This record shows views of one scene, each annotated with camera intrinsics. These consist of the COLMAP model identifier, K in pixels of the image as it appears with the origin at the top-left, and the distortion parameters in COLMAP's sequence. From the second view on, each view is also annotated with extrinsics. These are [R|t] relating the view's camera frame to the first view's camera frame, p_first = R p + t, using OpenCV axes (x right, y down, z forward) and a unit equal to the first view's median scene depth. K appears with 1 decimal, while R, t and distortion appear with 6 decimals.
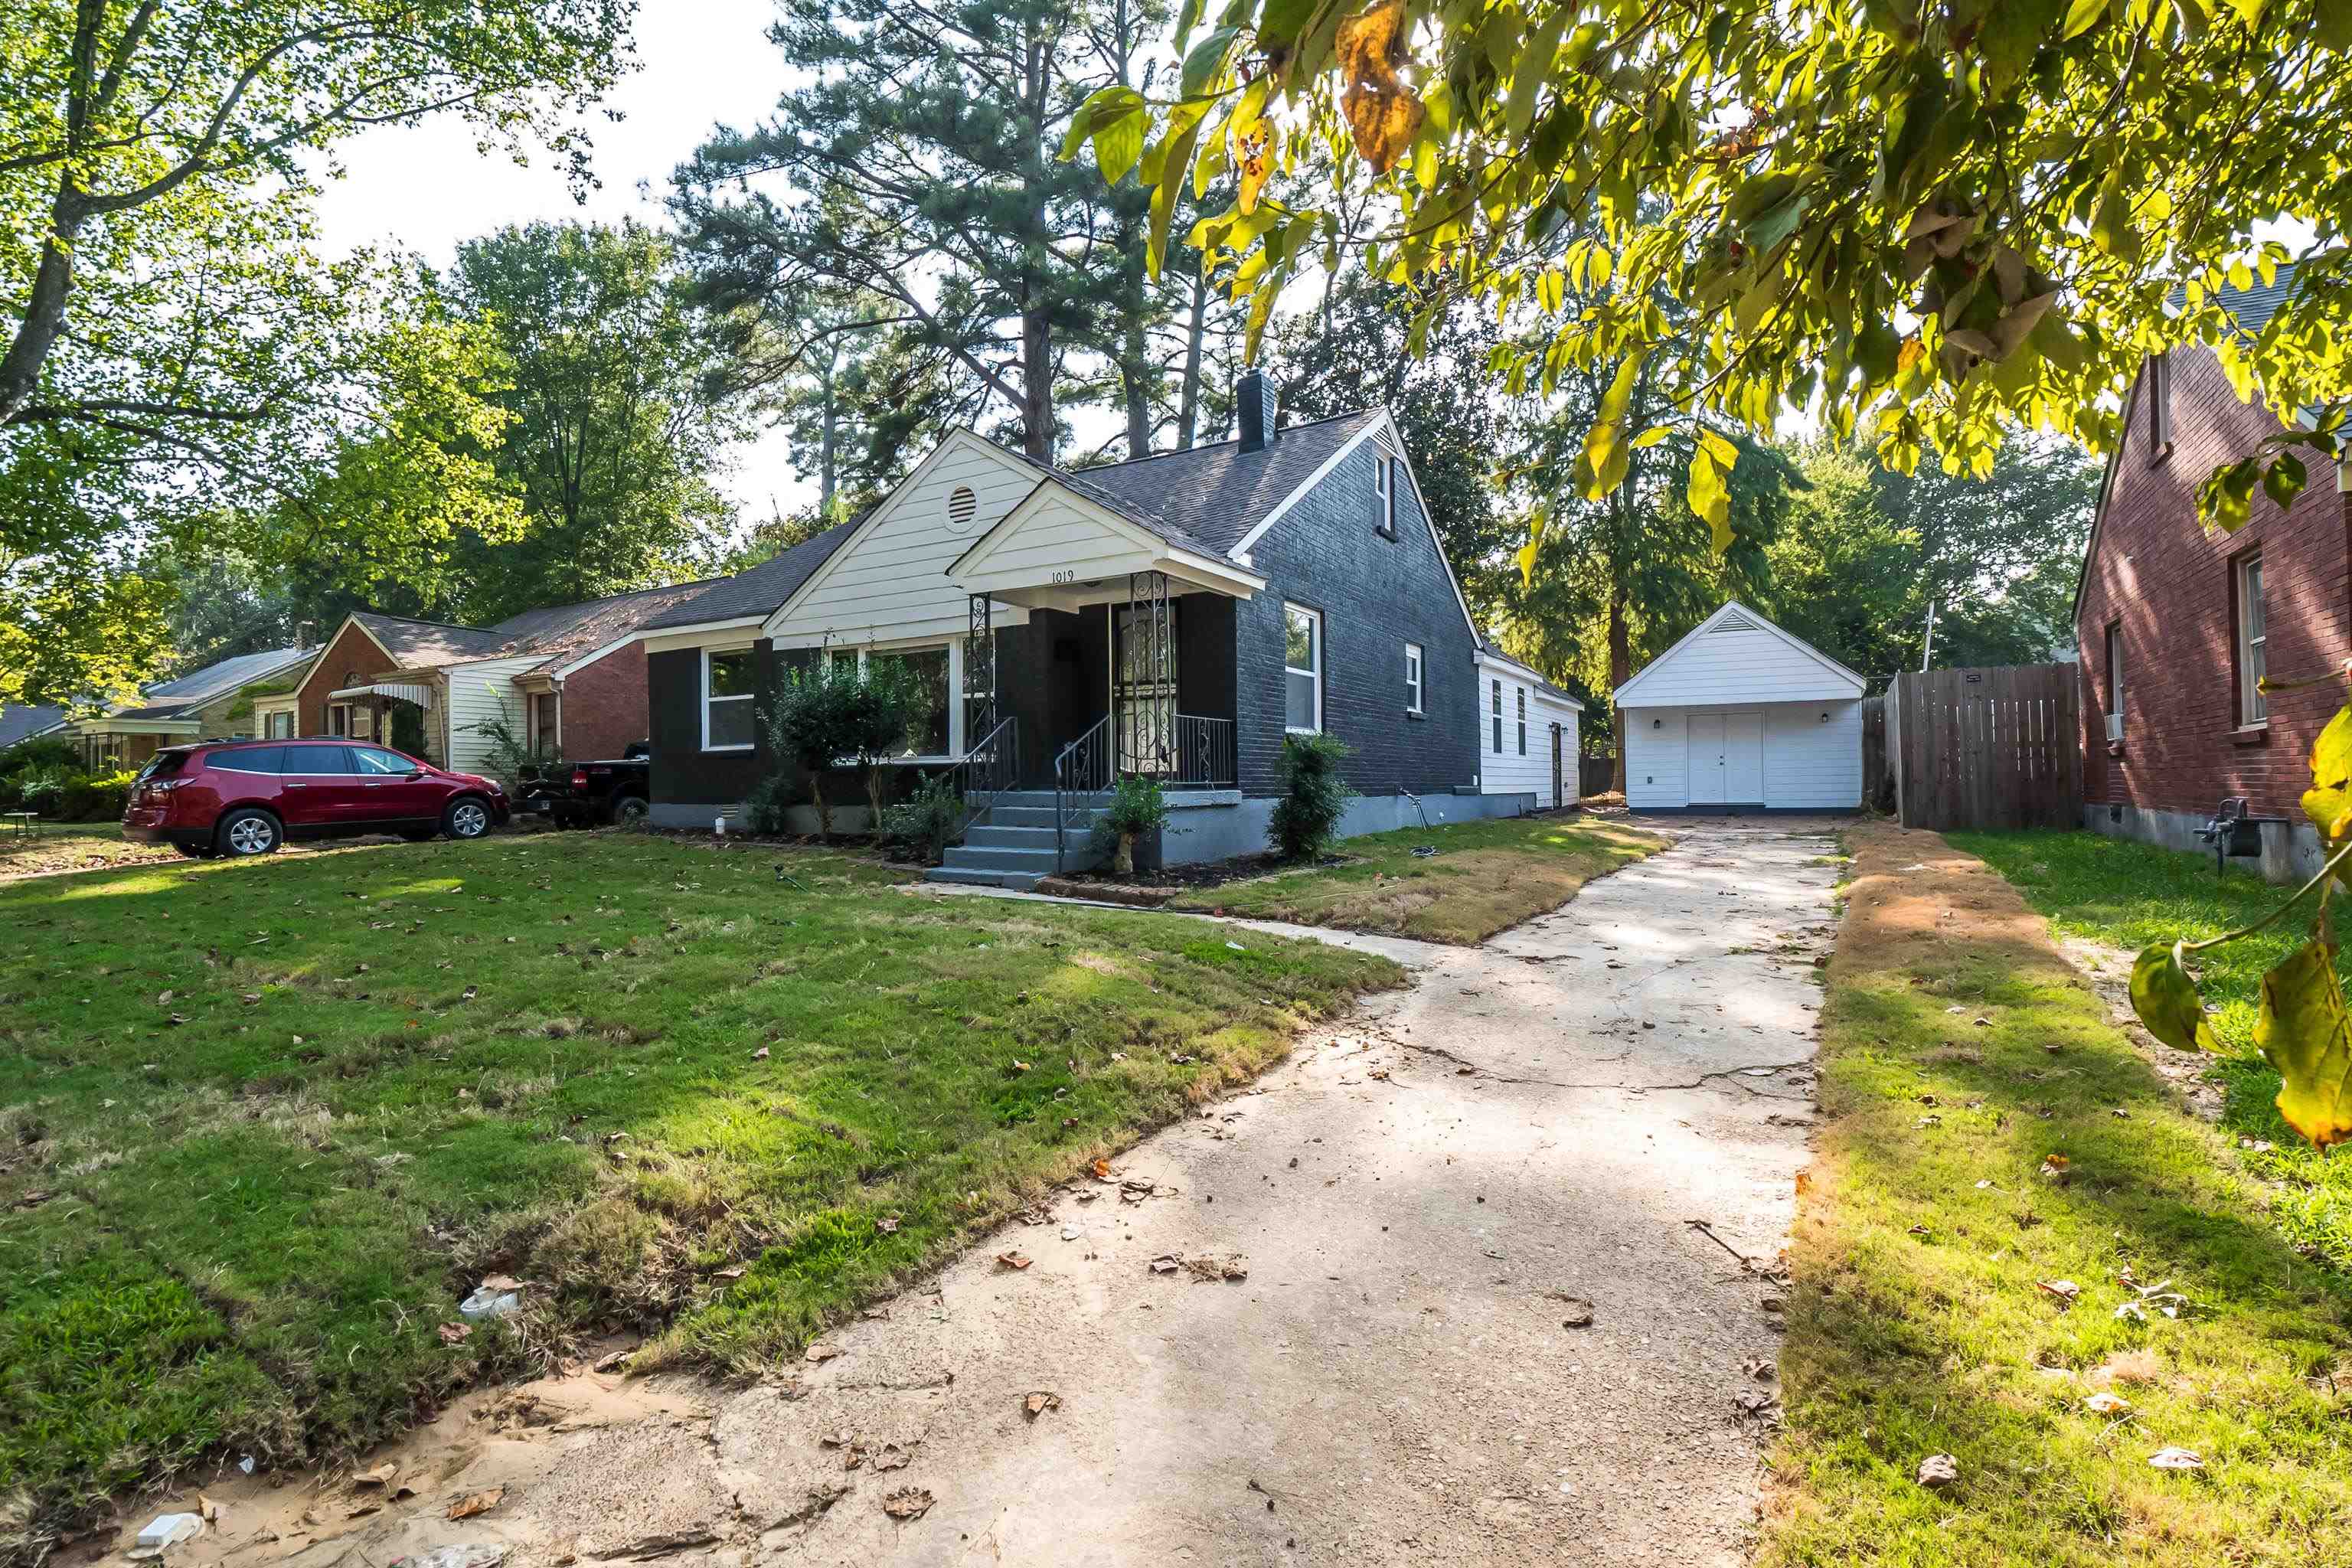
lens RADIAL K [[1099.5, 0, 1176.0], [0, 1099.5, 784.0], [0, 0, 1]] dist [-0.015743, 0.000906]
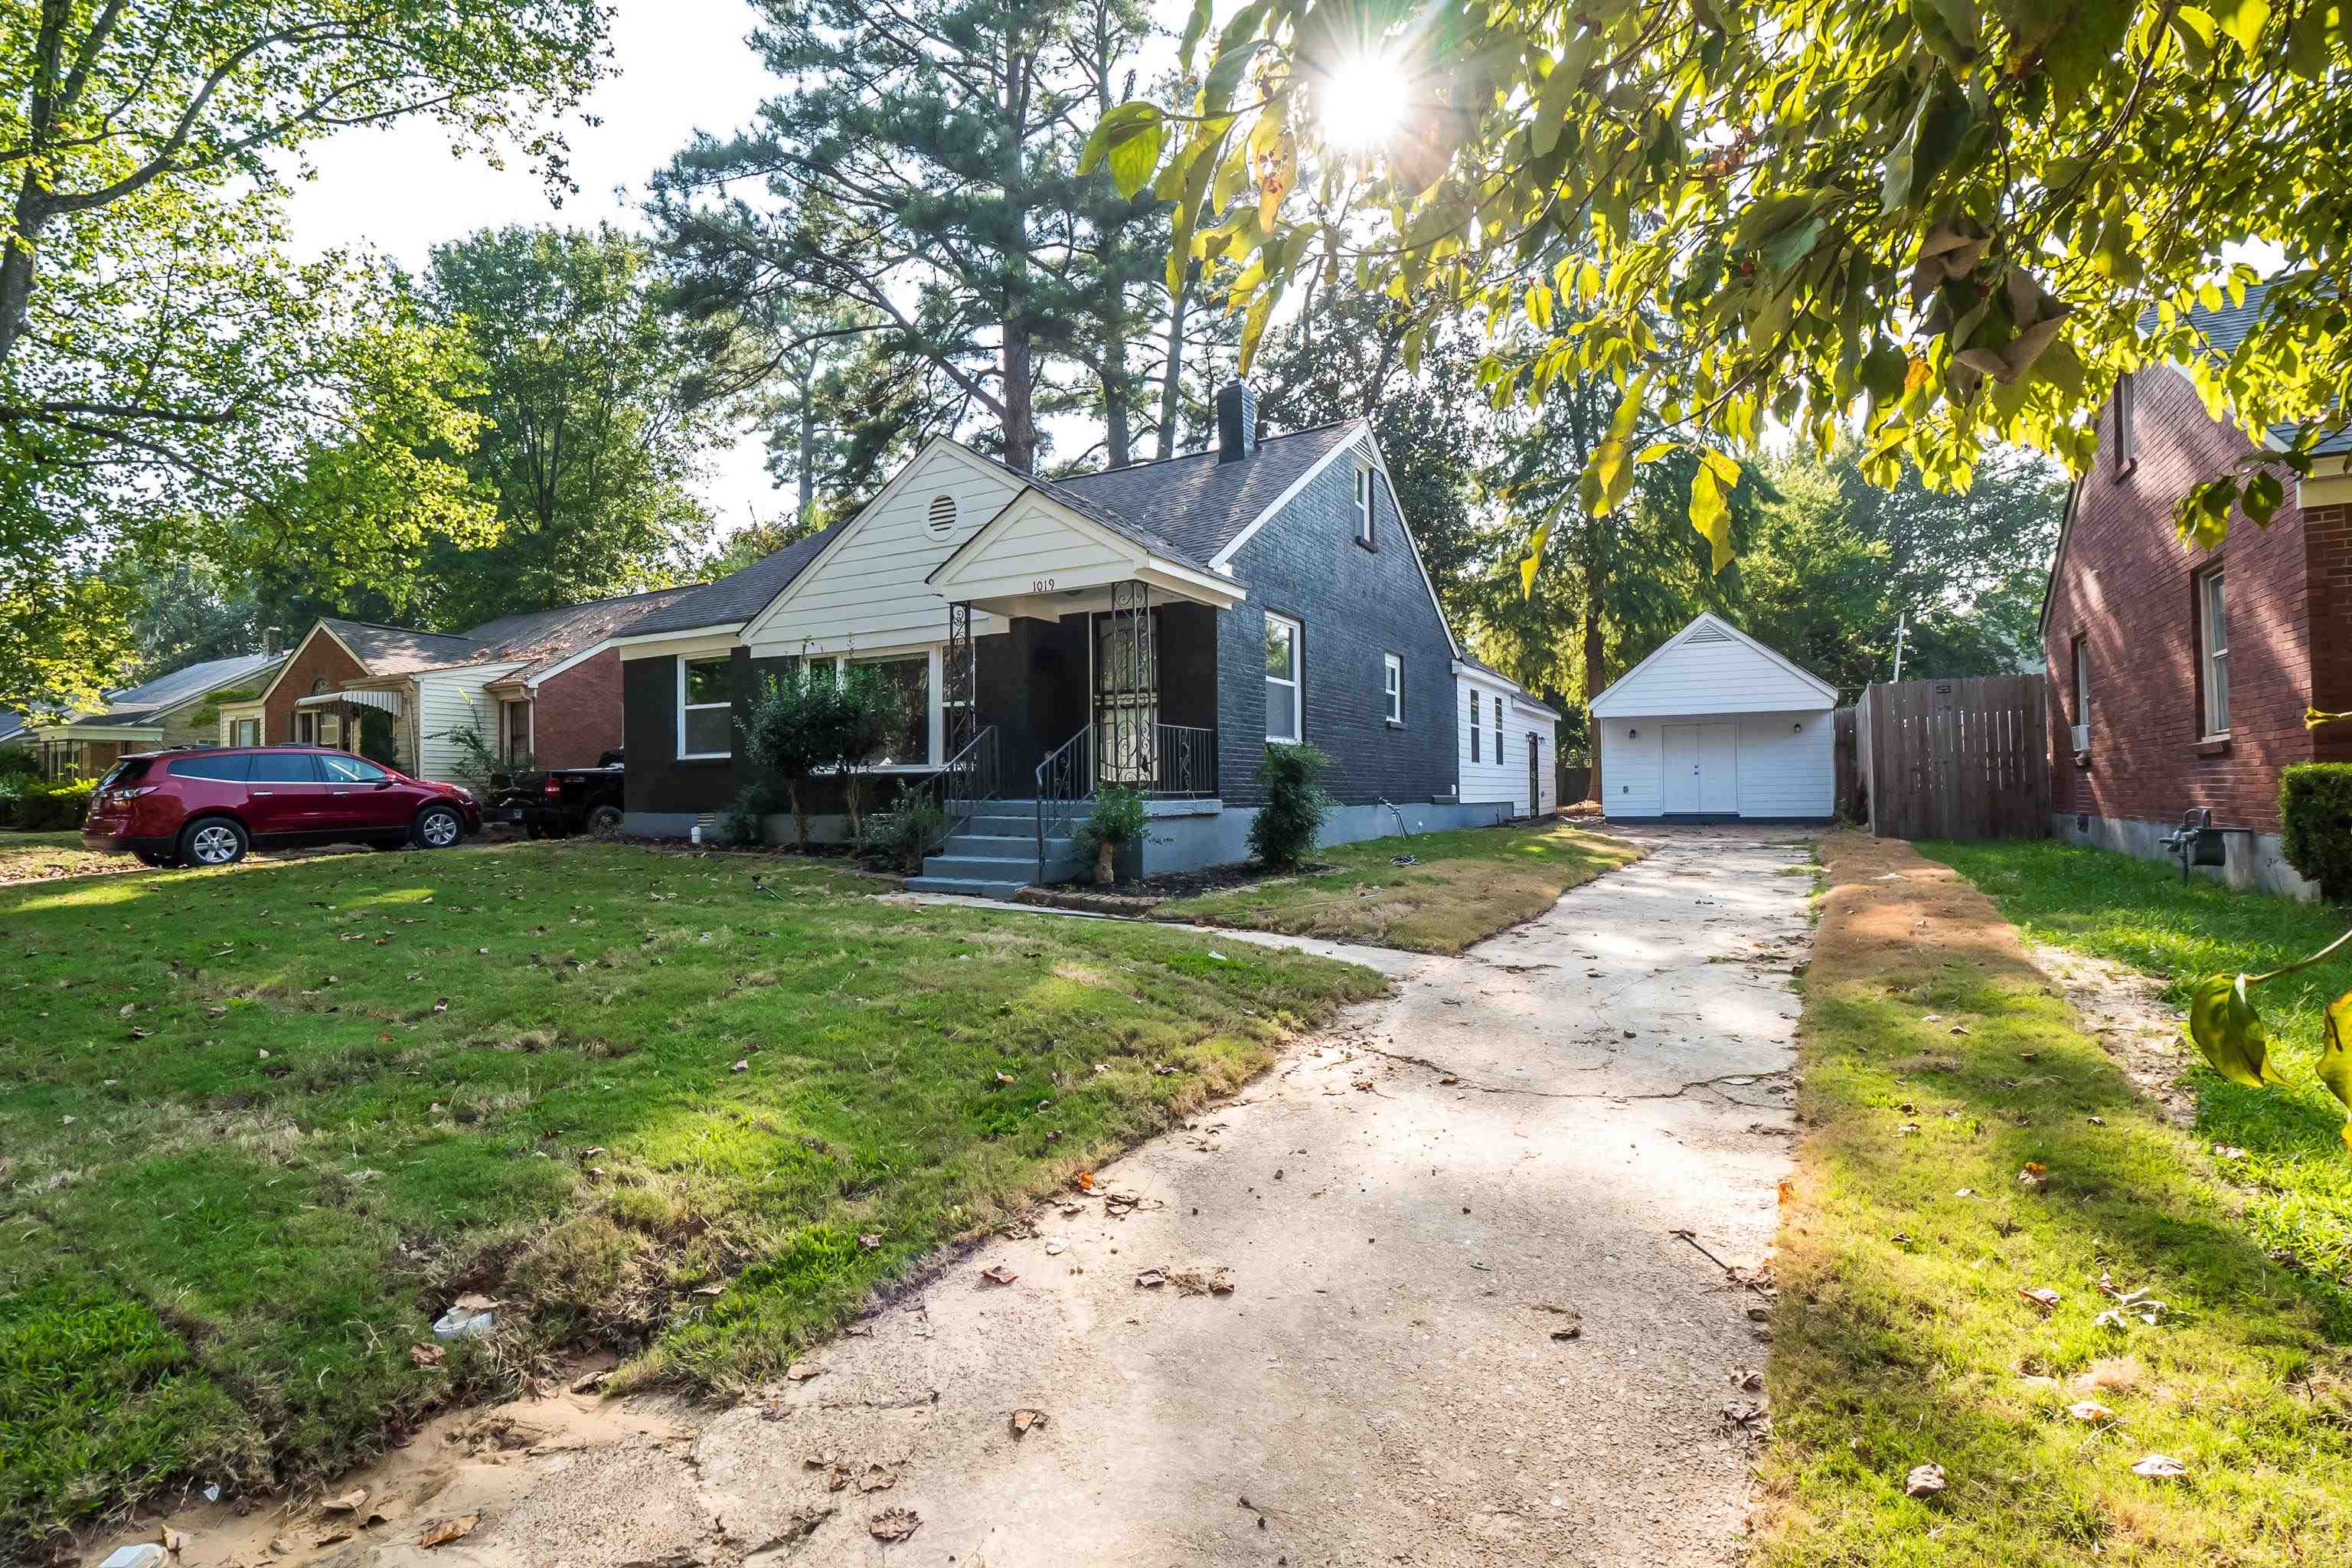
lens RADIAL K [[1099.5, 0, 1176.0], [0, 1099.5, 784.0], [0, 0, 1]] dist [-0.015743, 0.000906]
pose [[0.999807, 0.001012, 0.019619, -0.002023], [-0.000857, 0.999968, -0.007936, -0.000493], [-0.019627, 0.007918, 0.999776, 0.000841]]
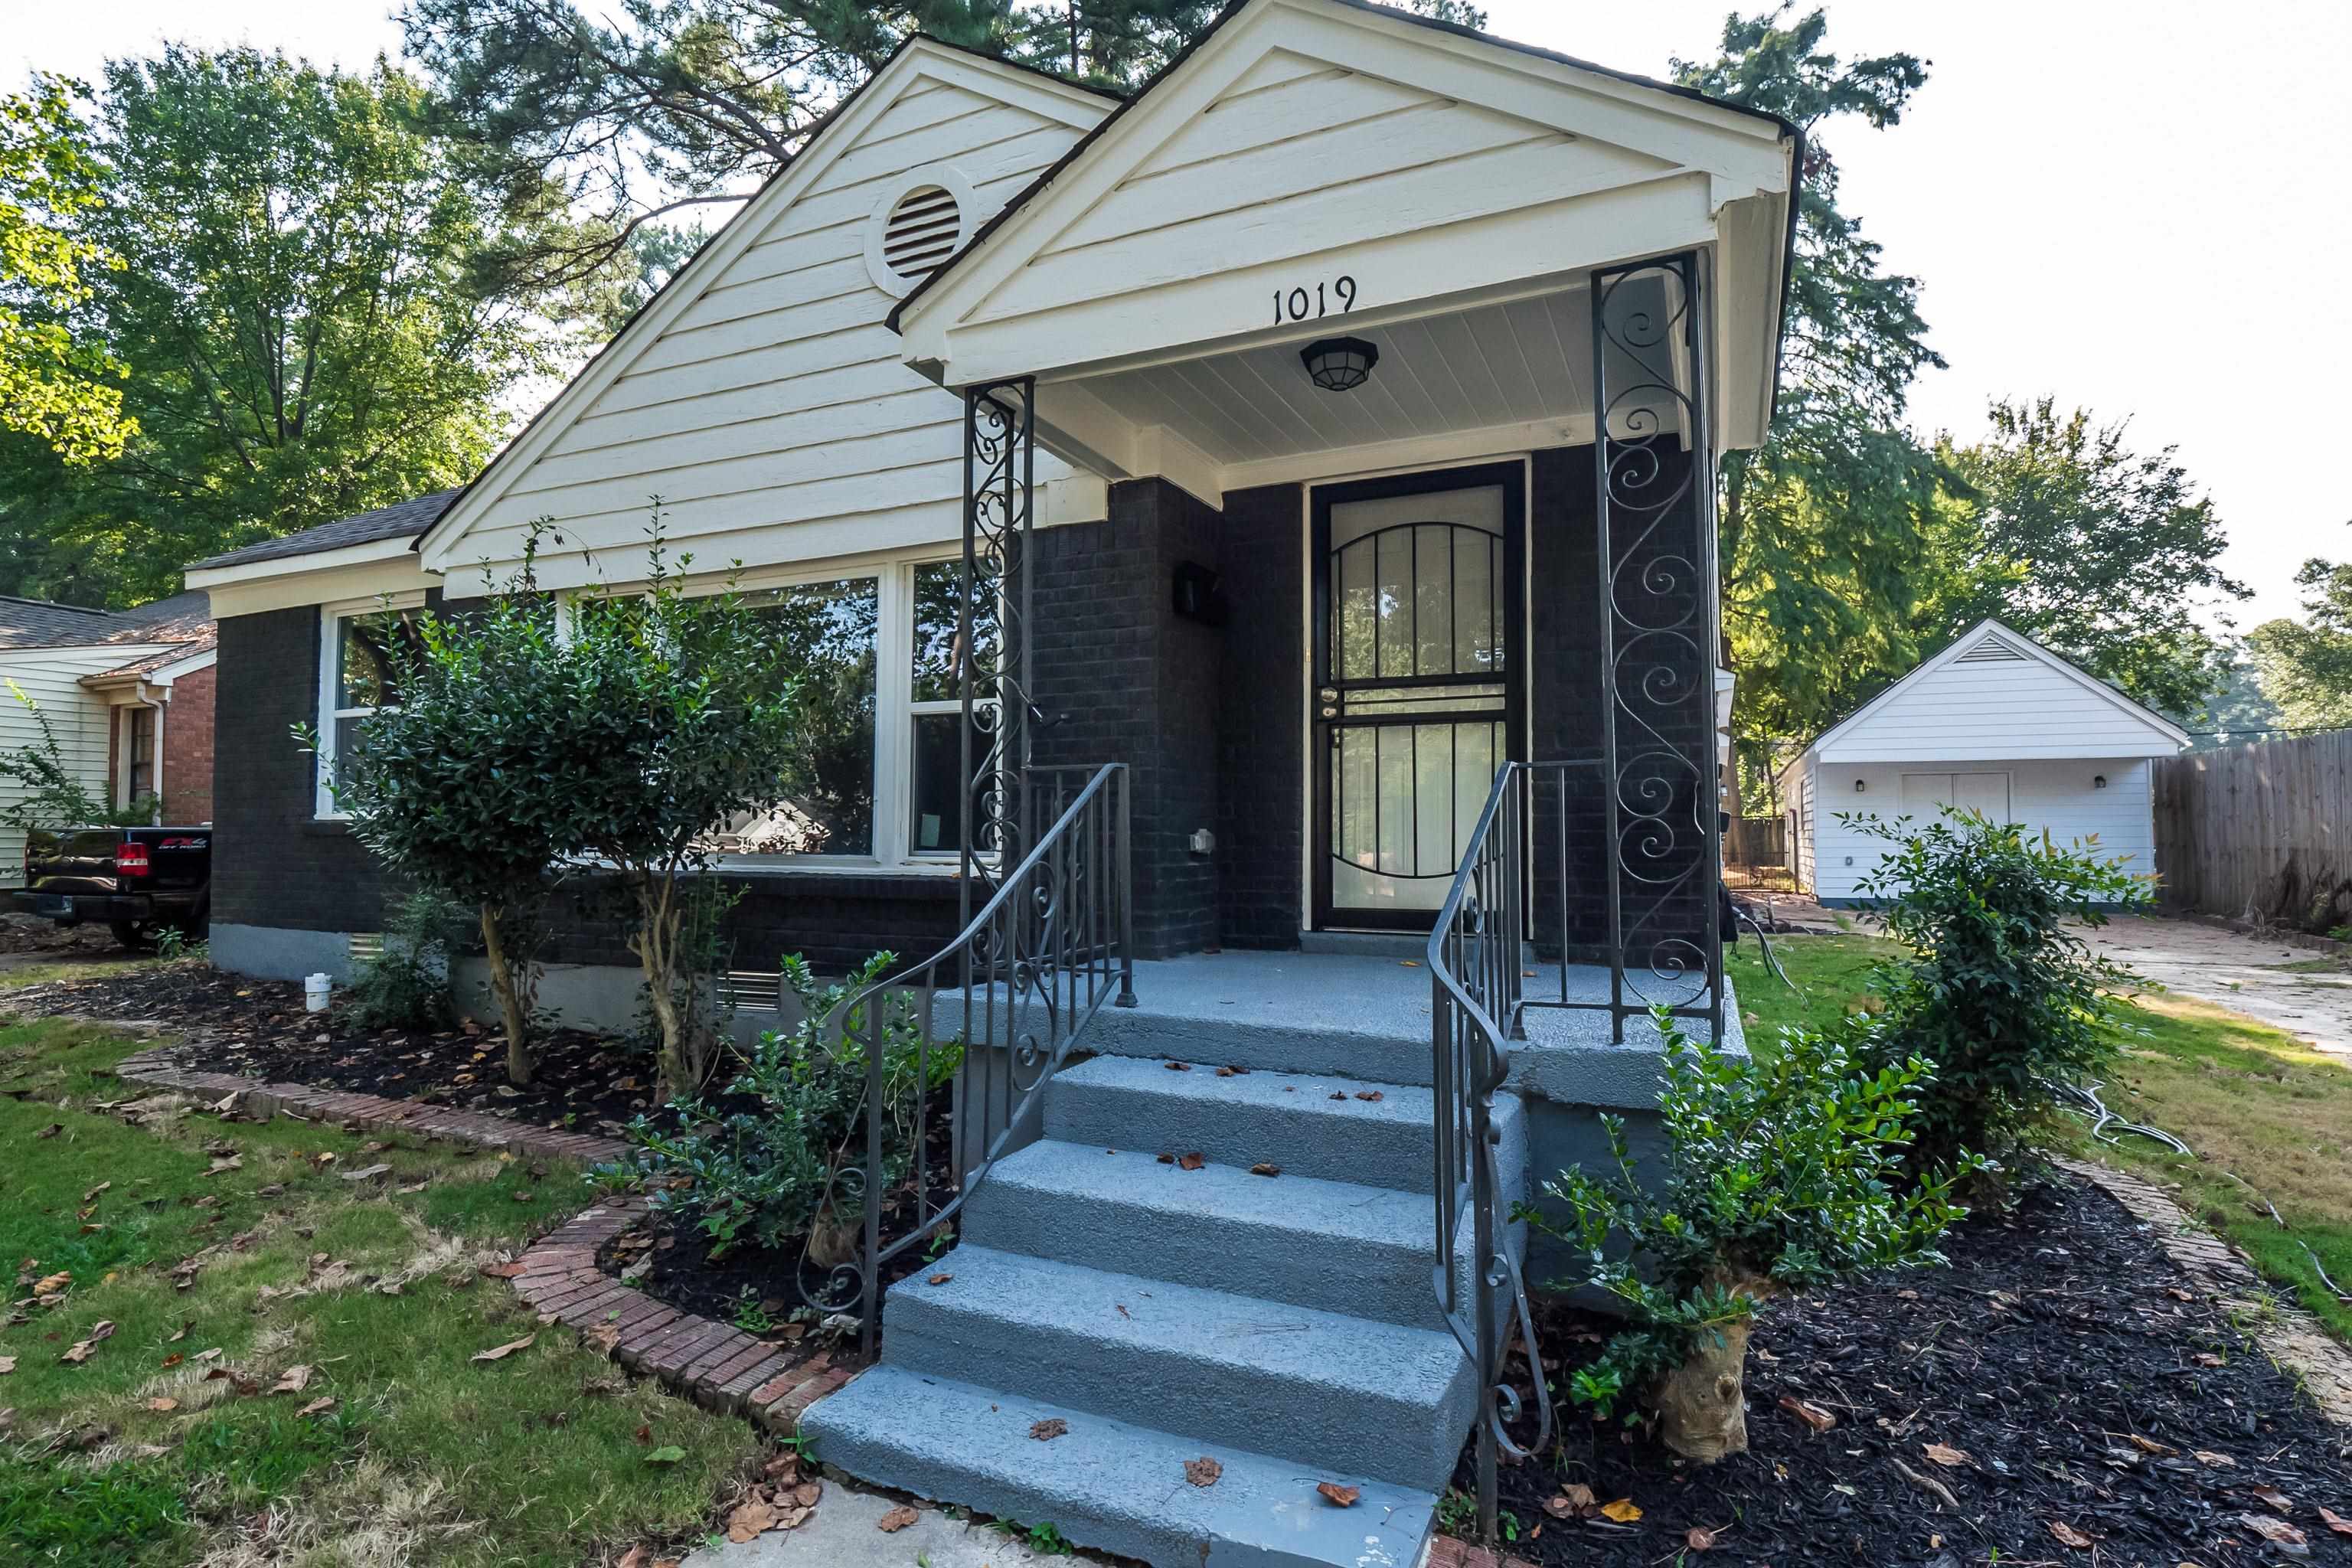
lens RADIAL K [[1146.3, 0, 1199.0], [0, 1146.3, 790.7], [0, 0, 1]] dist [-0.000437, -0.006934]
pose [[0.993352, 0.019172, 0.113509, -0.155964], [-0.014256, 0.998931, -0.043970, -0.037465], [-0.114231, 0.042060, 0.992564, 0.656470]]
